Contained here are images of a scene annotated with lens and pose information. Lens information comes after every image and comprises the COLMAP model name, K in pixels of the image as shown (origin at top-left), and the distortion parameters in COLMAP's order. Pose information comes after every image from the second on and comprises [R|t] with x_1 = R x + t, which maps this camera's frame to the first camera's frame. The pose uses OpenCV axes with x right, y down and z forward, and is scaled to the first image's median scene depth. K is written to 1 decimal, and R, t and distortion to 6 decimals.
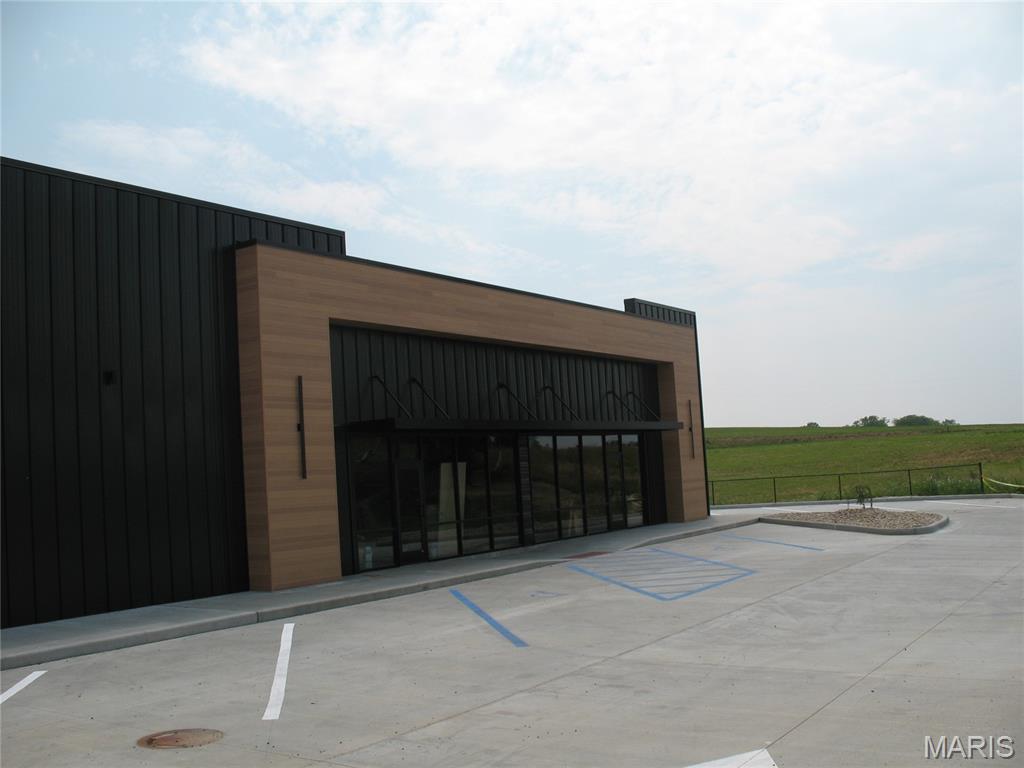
lens RADIAL K [[1206.9, 0, 512.0], [0, 1206.9, 384.0], [0, 0, 1]] dist [-0.285975, 0.372715]
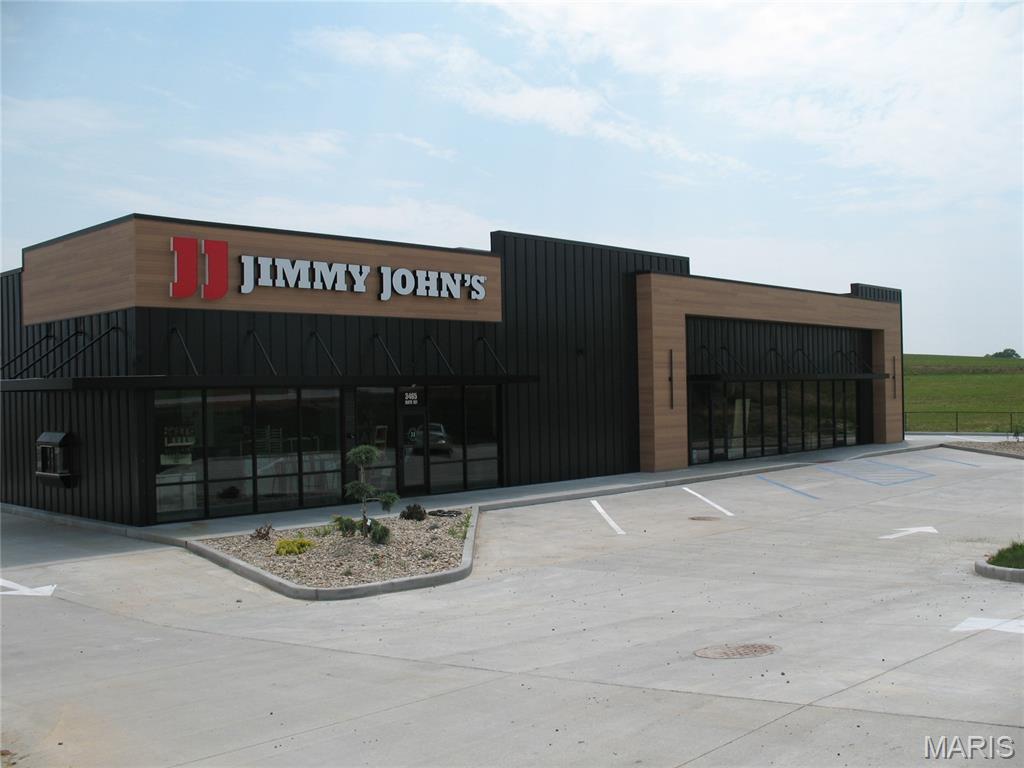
lens RADIAL K [[1206.9, 0, 512.0], [0, 1206.9, 384.0], [0, 0, 1]] dist [-0.285975, 0.372715]
pose [[0.986242, 0.043262, -0.159548, -0.101149], [-0.031022, 0.996437, 0.078426, -0.068986], [0.162373, -0.072397, 0.984070, -0.600583]]
